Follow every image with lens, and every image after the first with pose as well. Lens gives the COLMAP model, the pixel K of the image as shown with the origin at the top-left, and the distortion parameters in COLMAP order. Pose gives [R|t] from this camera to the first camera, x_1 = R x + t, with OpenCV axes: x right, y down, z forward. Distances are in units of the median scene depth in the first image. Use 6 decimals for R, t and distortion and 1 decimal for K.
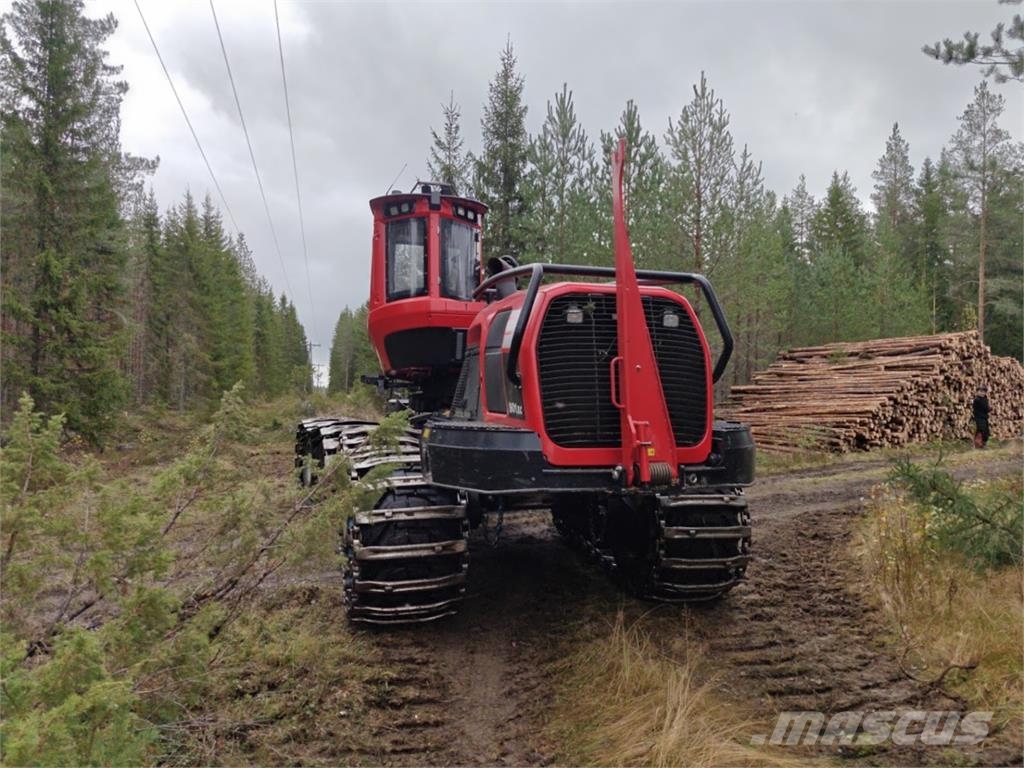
lens RADIAL K [[702.1, 0, 509.0], [0, 702.1, 382.1], [0, 0, 1]] dist [0.069740, -0.077917]
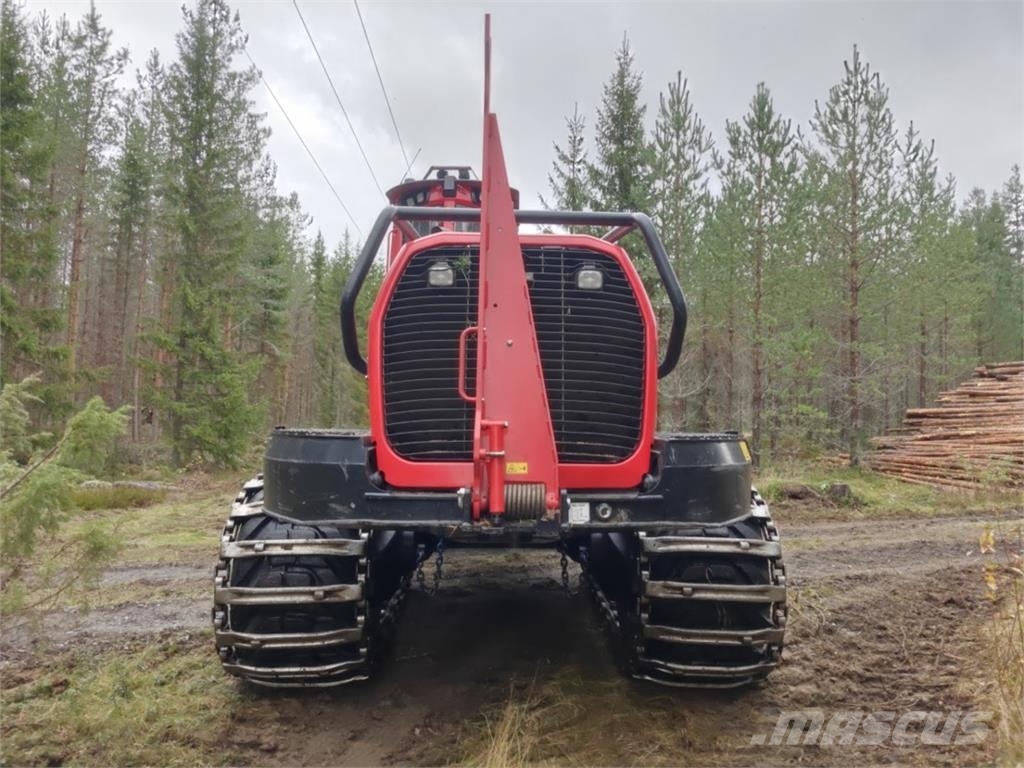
lens RADIAL K [[702.1, 0, 509.0], [0, 702.1, 382.1], [0, 0, 1]] dist [0.069740, -0.077917]
pose [[0.968910, -0.013694, -0.247035, 0.093922], [0.003156, 0.999070, -0.043004, 0.012338], [0.247394, 0.040888, 0.968052, 0.093751]]
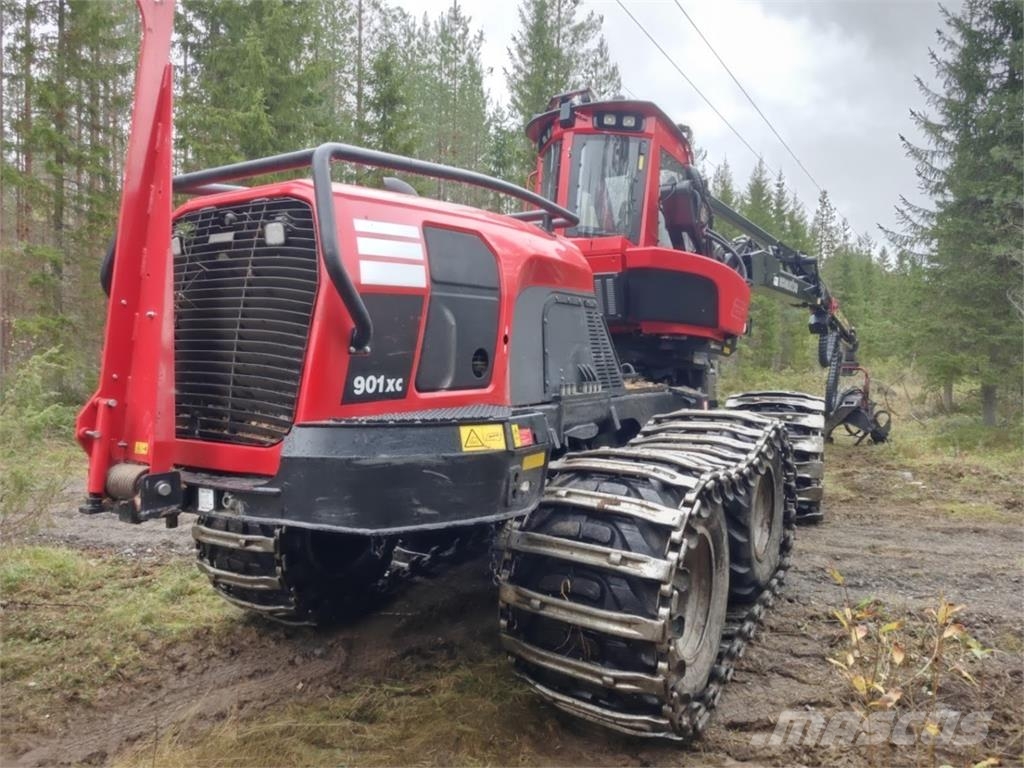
lens RADIAL K [[702.1, 0, 509.0], [0, 702.1, 382.1], [0, 0, 1]] dist [0.069740, -0.077917]
pose [[0.657330, 0.021650, -0.753292, 0.237097], [0.011249, 0.999194, 0.038533, 0.005054], [0.753519, -0.033803, 0.656557, 0.219973]]
